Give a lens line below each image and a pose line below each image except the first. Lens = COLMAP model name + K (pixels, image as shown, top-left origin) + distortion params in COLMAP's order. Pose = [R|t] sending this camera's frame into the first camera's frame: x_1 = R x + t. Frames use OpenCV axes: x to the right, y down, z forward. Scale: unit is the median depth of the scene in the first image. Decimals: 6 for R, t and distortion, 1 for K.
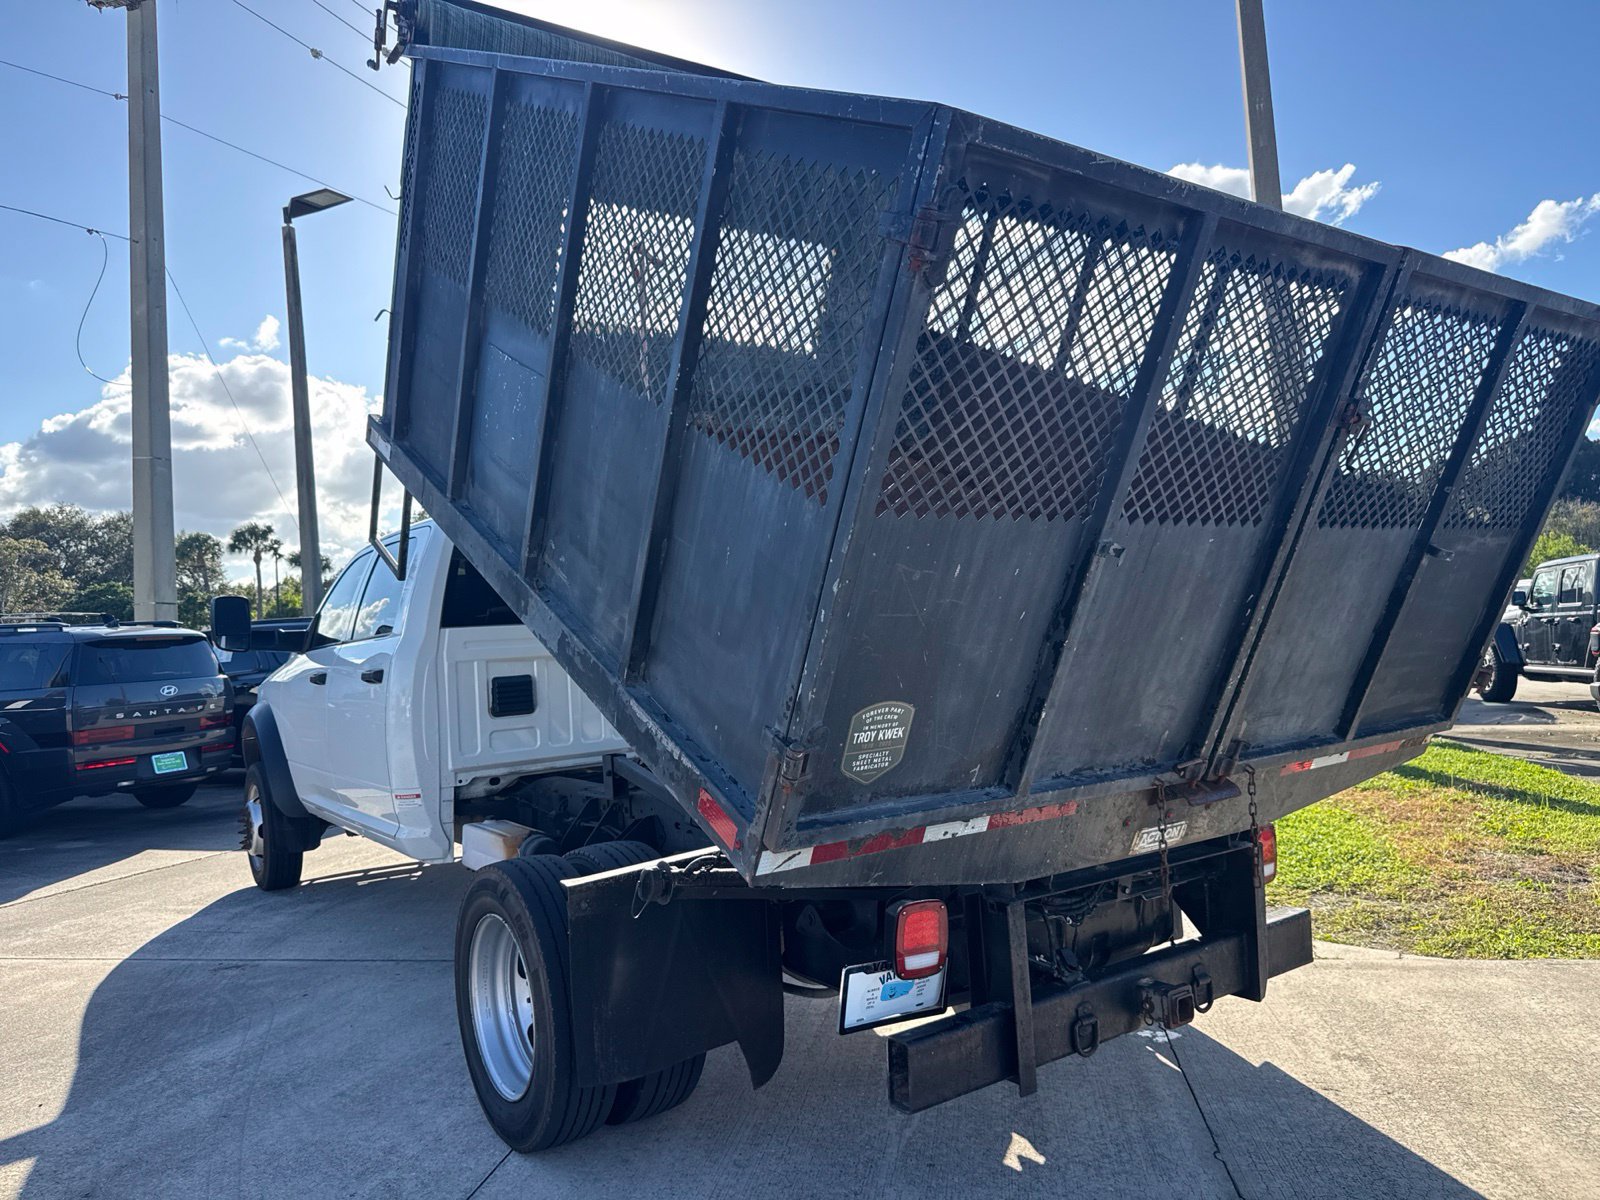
lens RADIAL K [[1147.7, 0, 805.9], [0, 1147.7, 601.1], [0, 0, 1]] dist [-0.001594, -0.004417]
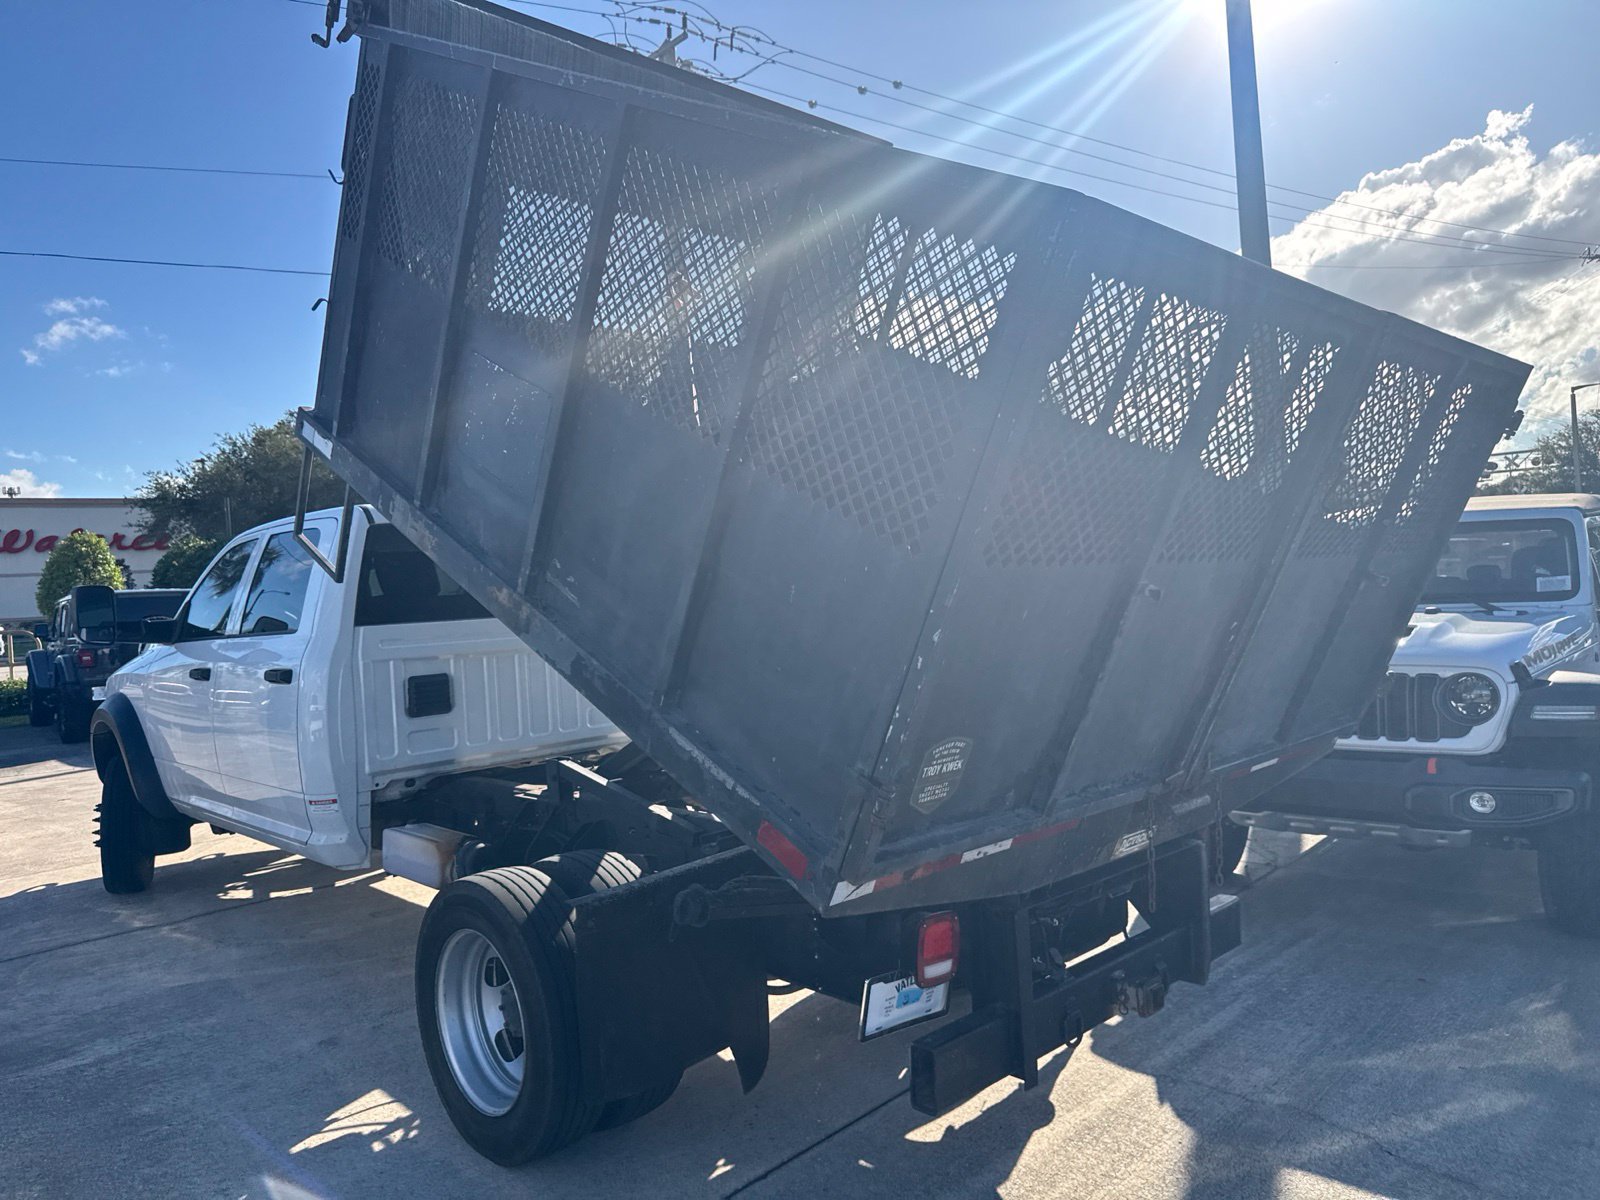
lens RADIAL K [[1144.7, 0, 800.8], [0, 1144.7, 603.1], [0, 0, 1]] dist [0.002897, -0.000059]
pose [[0.988226, 0.003970, 0.152951, -0.153409], [-0.008530, 0.999538, 0.029171, -0.043168], [-0.152765, -0.030132, 0.987803, -0.007420]]
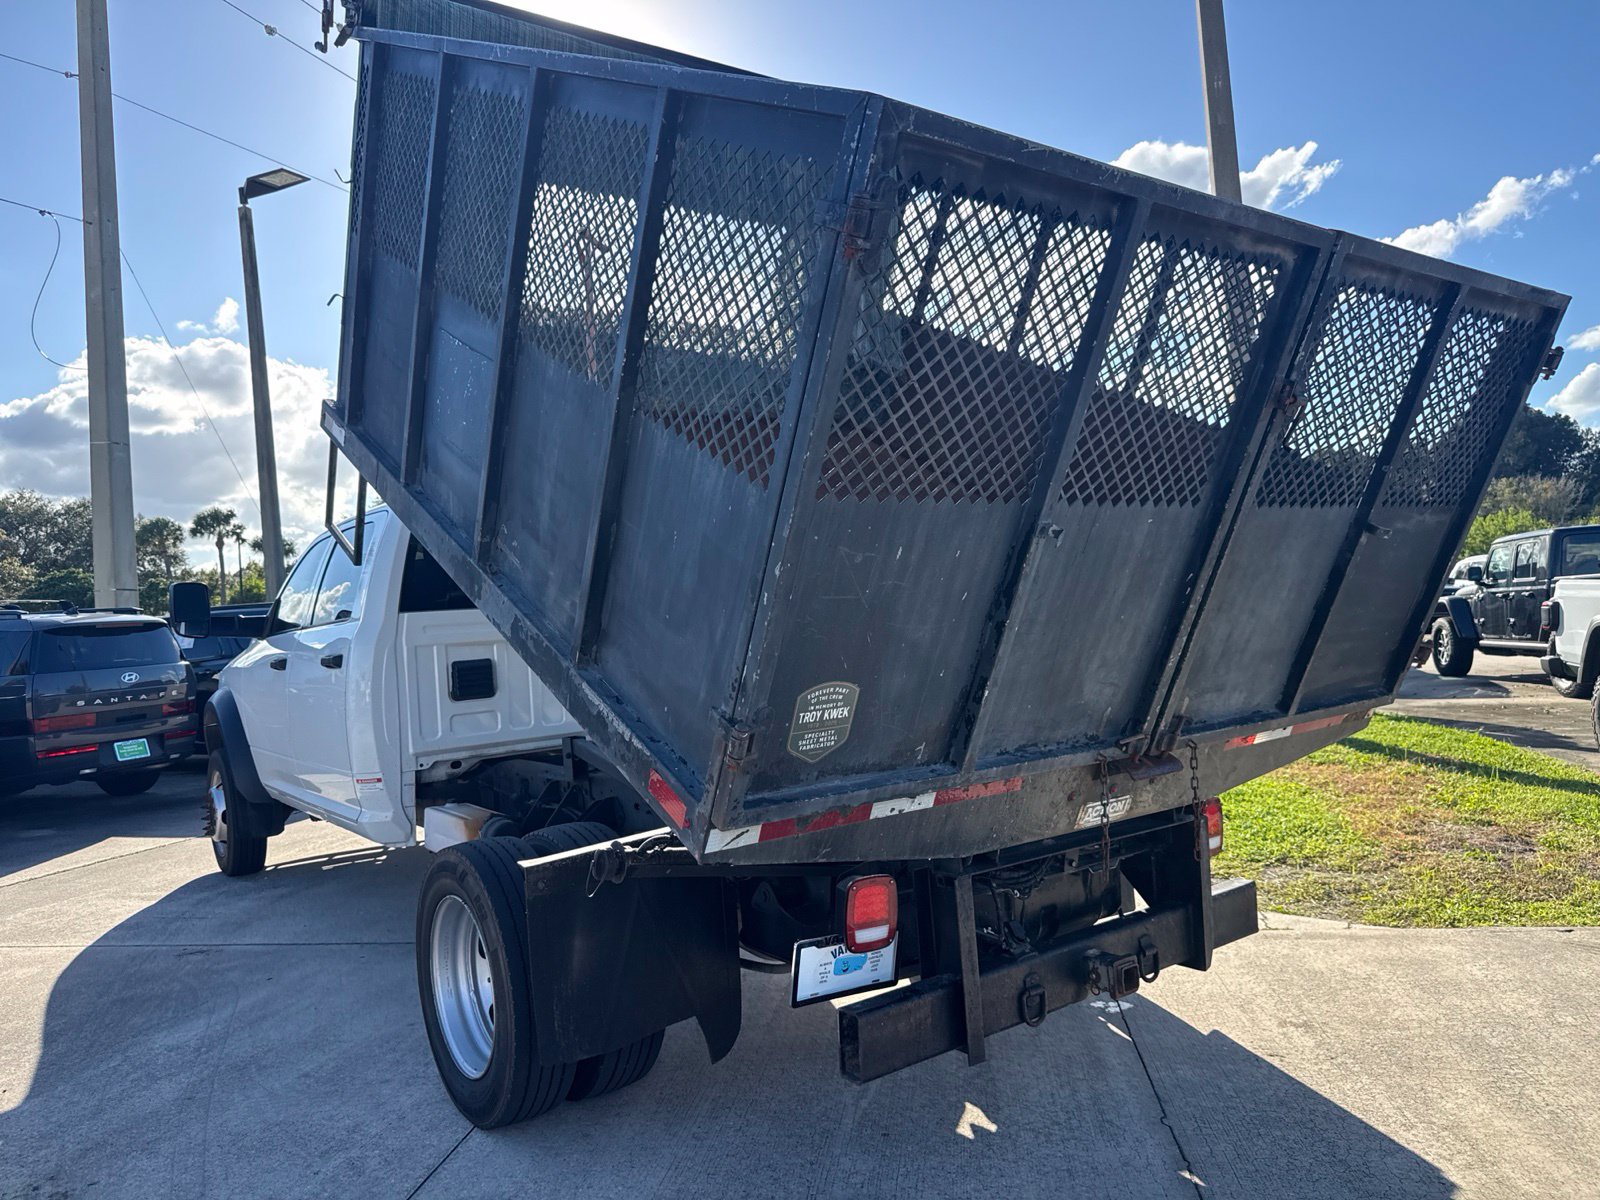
lens RADIAL K [[1146.8, 0, 792.7], [0, 1146.8, 602.6], [0, 0, 1]] dist [0.000988, -0.007610]
pose [[0.999827, -0.008503, 0.016569, 0.013329], [0.008204, 0.999803, 0.018056, -0.000920], [-0.016719, -0.017917, 0.999700, -0.010795]]
